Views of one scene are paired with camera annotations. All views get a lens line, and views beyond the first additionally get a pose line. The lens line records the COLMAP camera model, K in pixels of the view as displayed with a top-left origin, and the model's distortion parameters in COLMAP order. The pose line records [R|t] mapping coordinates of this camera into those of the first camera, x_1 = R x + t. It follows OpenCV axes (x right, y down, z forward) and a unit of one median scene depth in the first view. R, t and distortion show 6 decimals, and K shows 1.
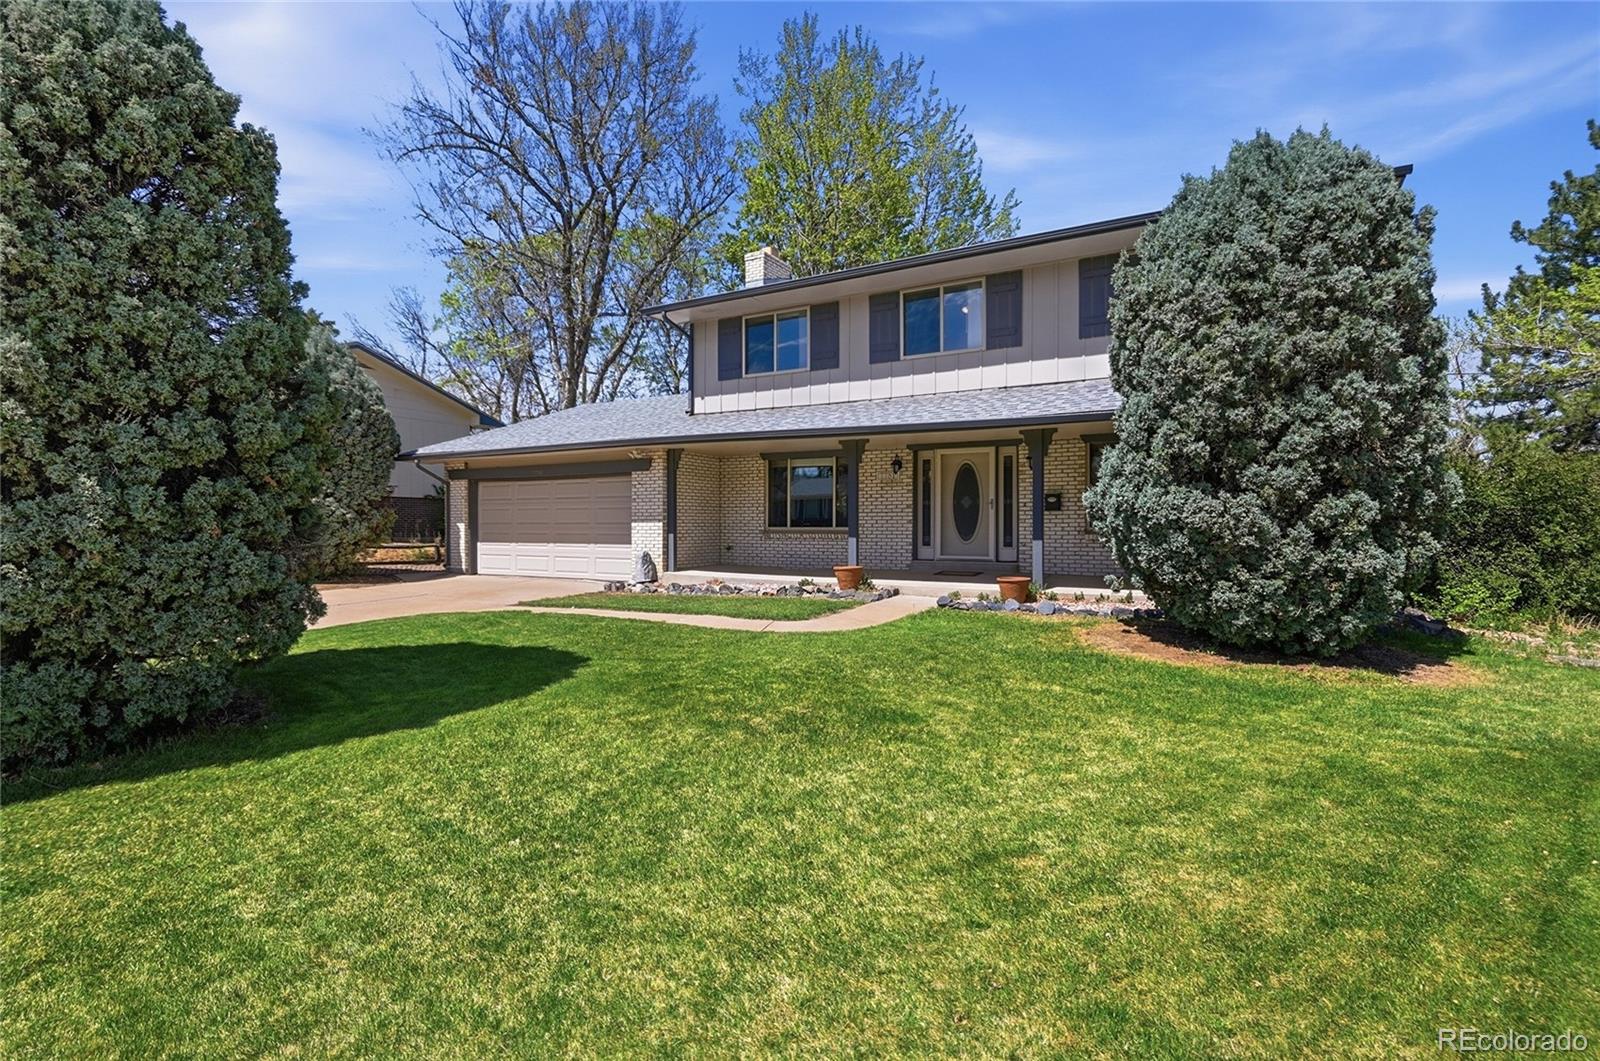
lens RADIAL K [[773.7, 0, 792.8], [0, 773.7, 562.1], [0, 0, 1]] dist [0.000266, -0.000003]
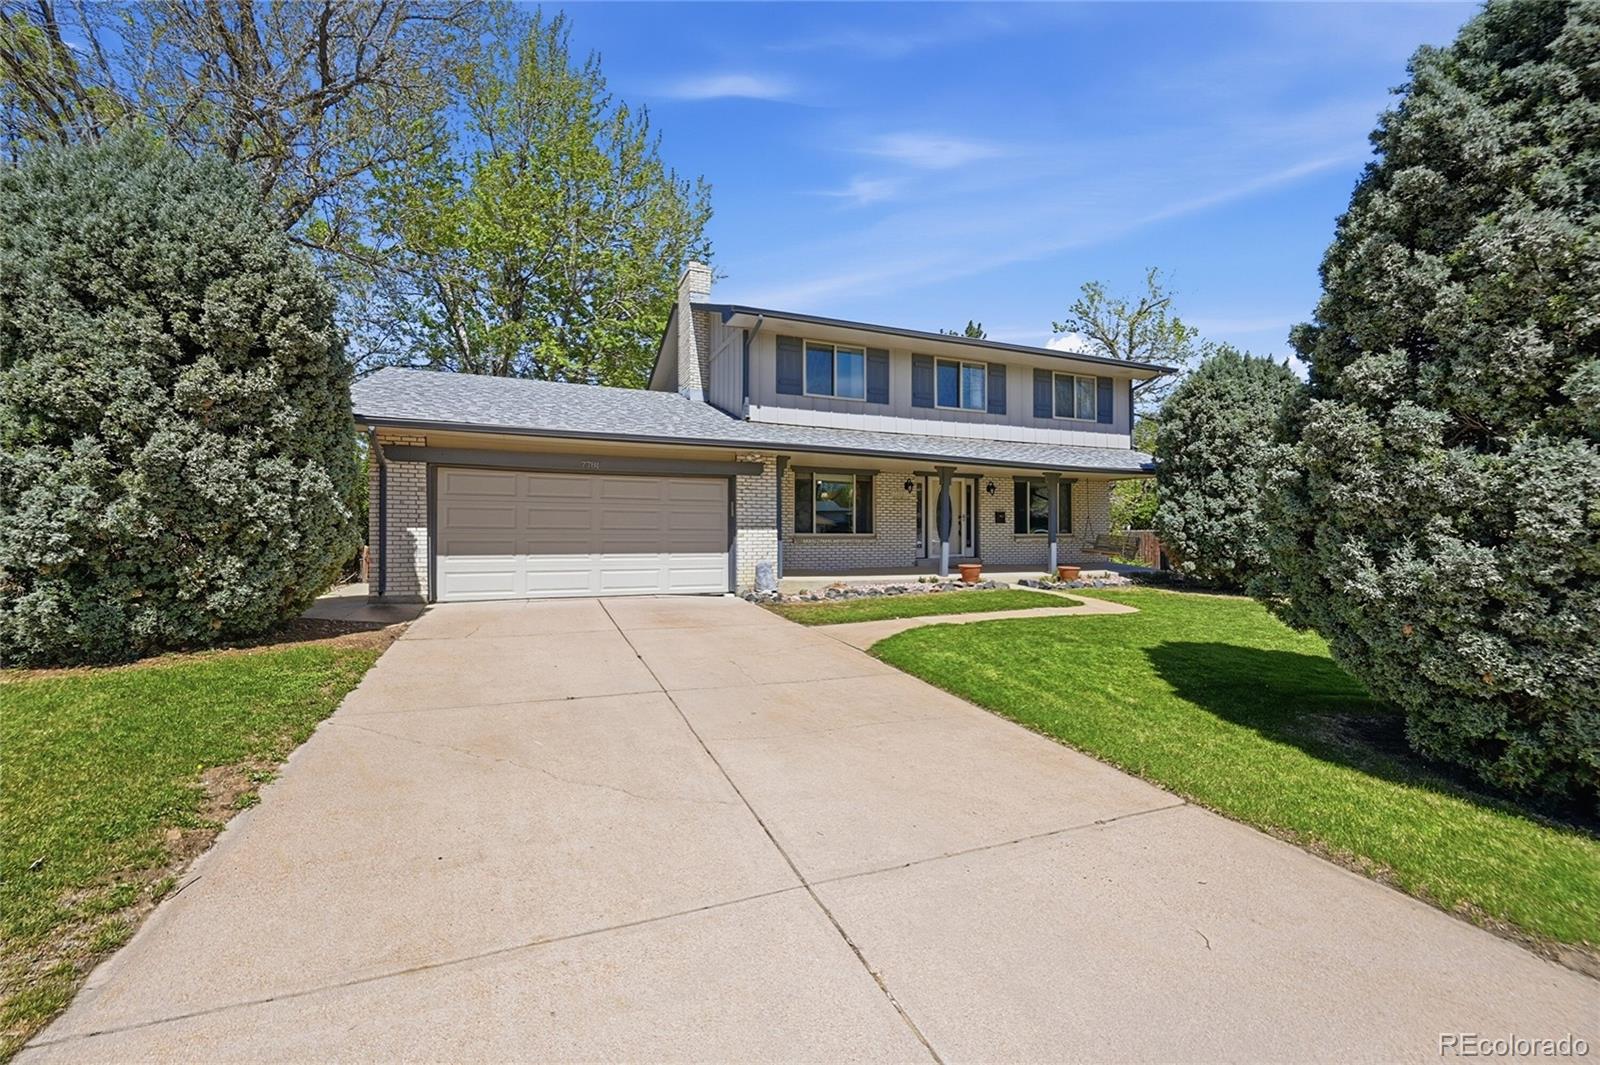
lens RADIAL K [[638.1, 0, 803.8], [0, 638.1, 528.6], [0, 0, 1]] dist [-0.001773, -0.000276]
pose [[0.599279, 0.003255, 0.800534, -0.823677], [0.030943, 0.999150, -0.027227, -0.030582], [-0.799942, 0.041087, 0.598669, 0.509749]]
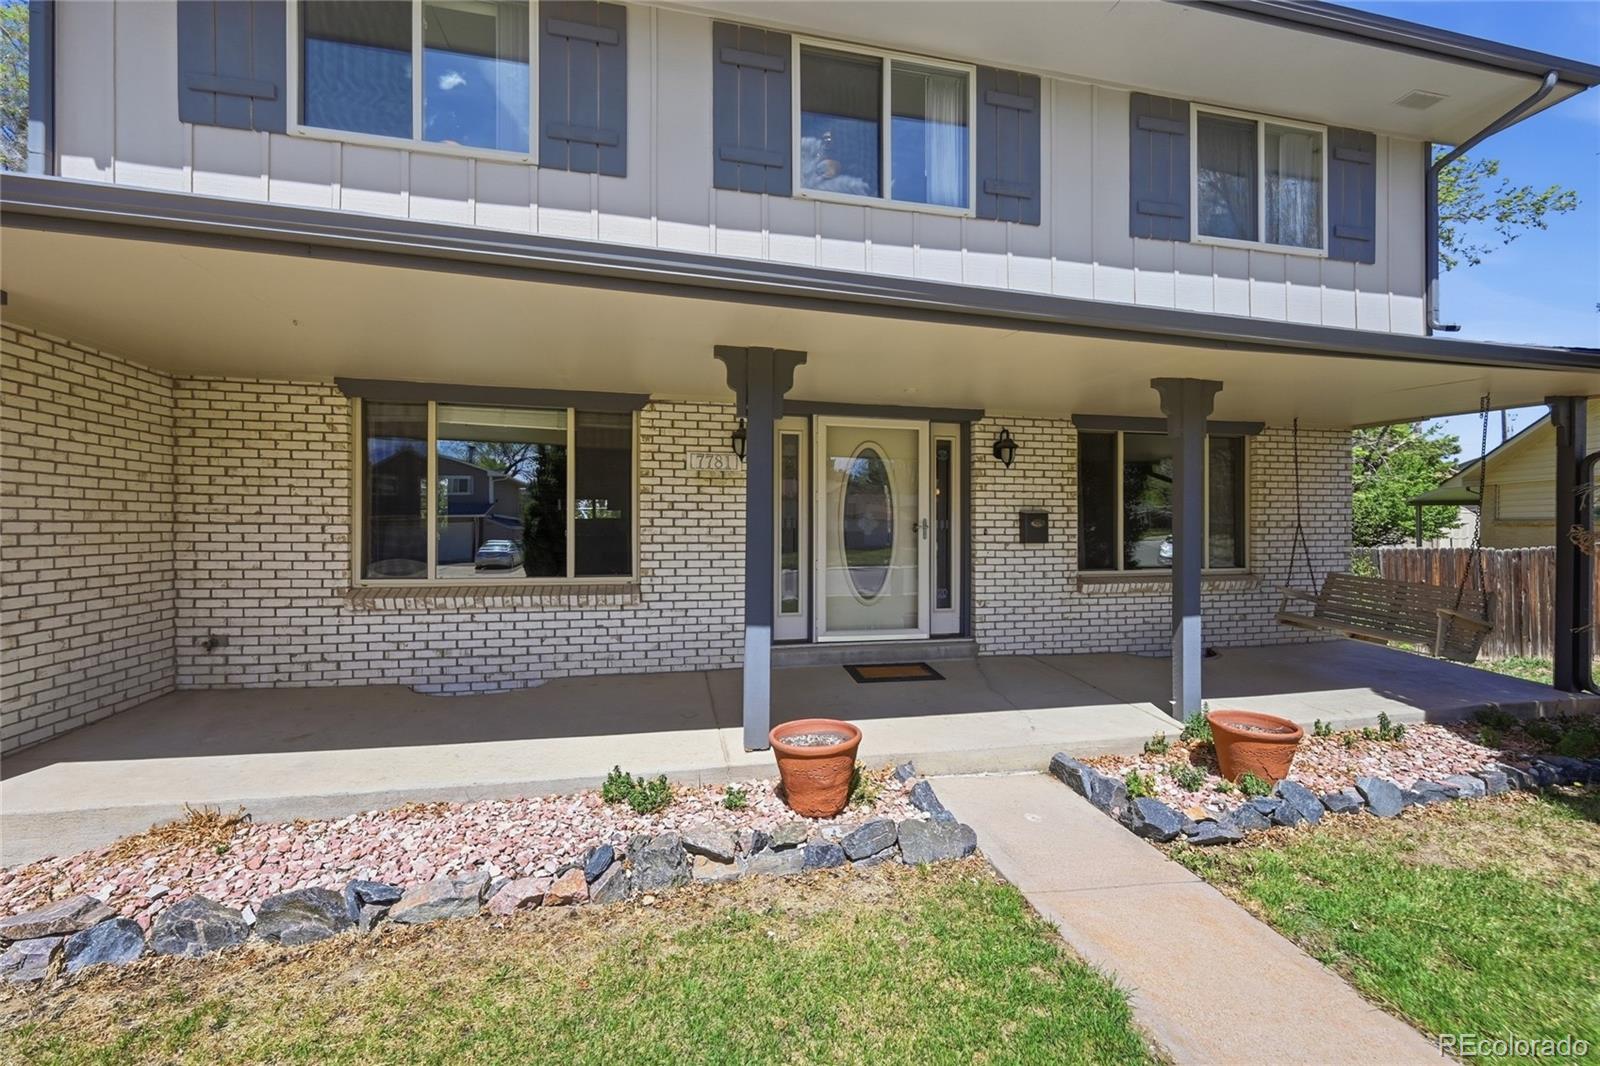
lens RADIAL K [[638.1, 0, 803.8], [0, 638.1, 529.1], [0, 0, 1]] dist [-0.001773, -0.000276]
pose [[0.732835, -0.000483, 0.680406, -0.094704], [0.025900, 0.999295, -0.027186, -0.061933], [-0.679913, 0.037546, 0.732331, 0.706968]]
